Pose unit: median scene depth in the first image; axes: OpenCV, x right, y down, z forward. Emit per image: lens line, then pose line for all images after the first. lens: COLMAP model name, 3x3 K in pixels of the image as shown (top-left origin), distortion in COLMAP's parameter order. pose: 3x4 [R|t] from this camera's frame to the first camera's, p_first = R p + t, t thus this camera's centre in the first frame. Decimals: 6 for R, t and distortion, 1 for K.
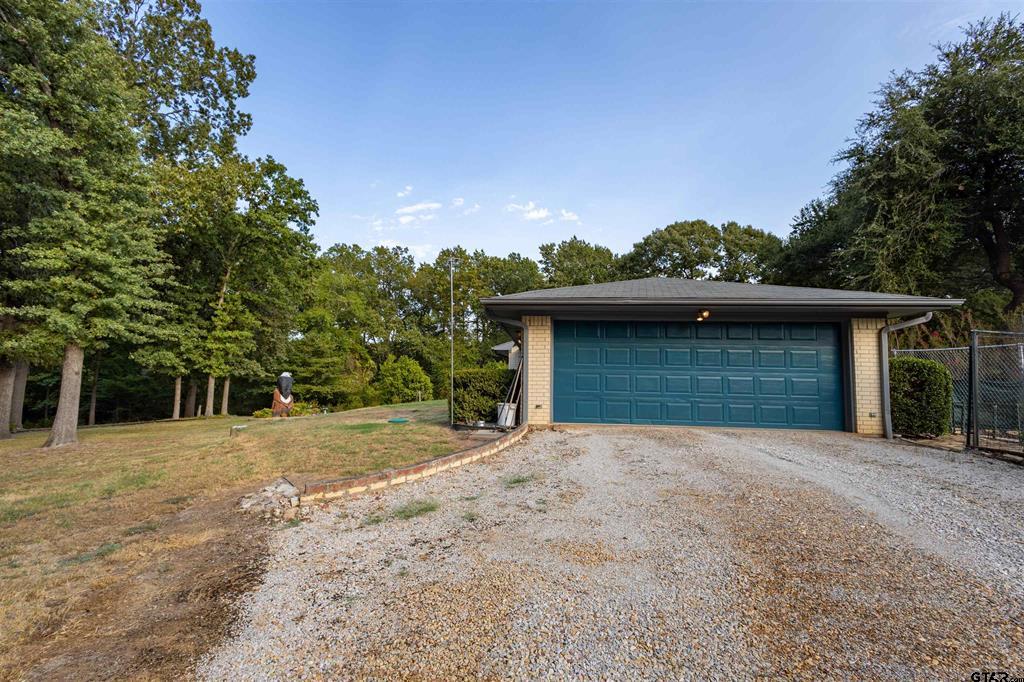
lens RADIAL K [[514.5, 0, 499.2], [0, 514.5, 335.1], [0, 0, 1]] dist [0.020007, -0.000319]
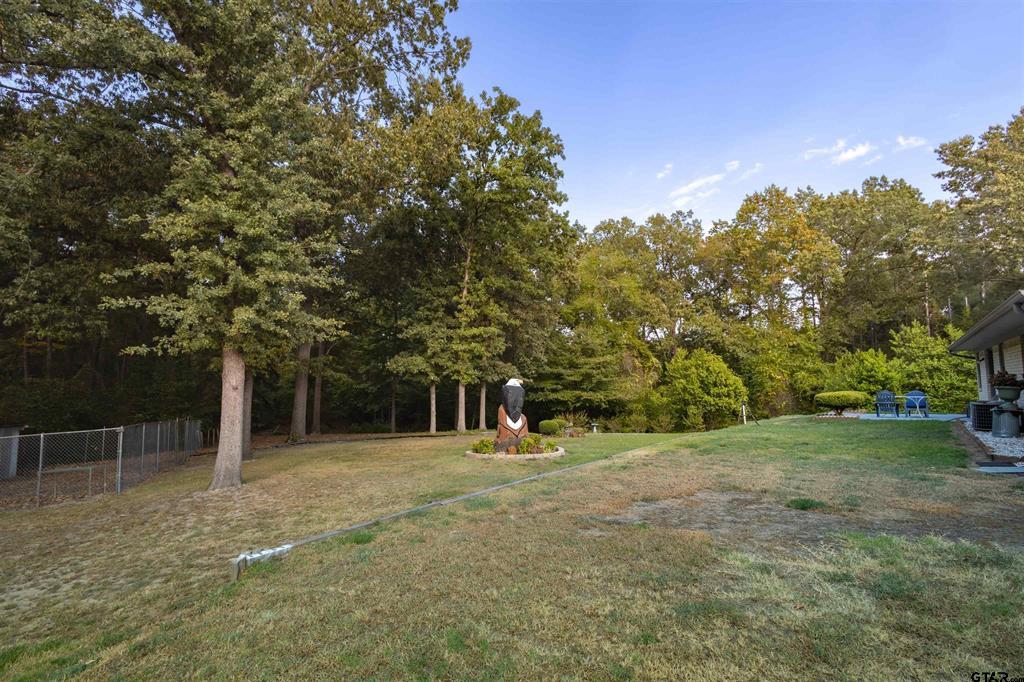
lens RADIAL K [[514.5, 0, 499.2], [0, 514.5, 335.1], [0, 0, 1]] dist [0.020007, -0.000319]
pose [[0.858179, -0.065909, -0.509102, -0.066342], [0.065646, 0.997671, -0.018502, 0.018117], [0.509135, -0.017542, 0.860508, 0.279156]]
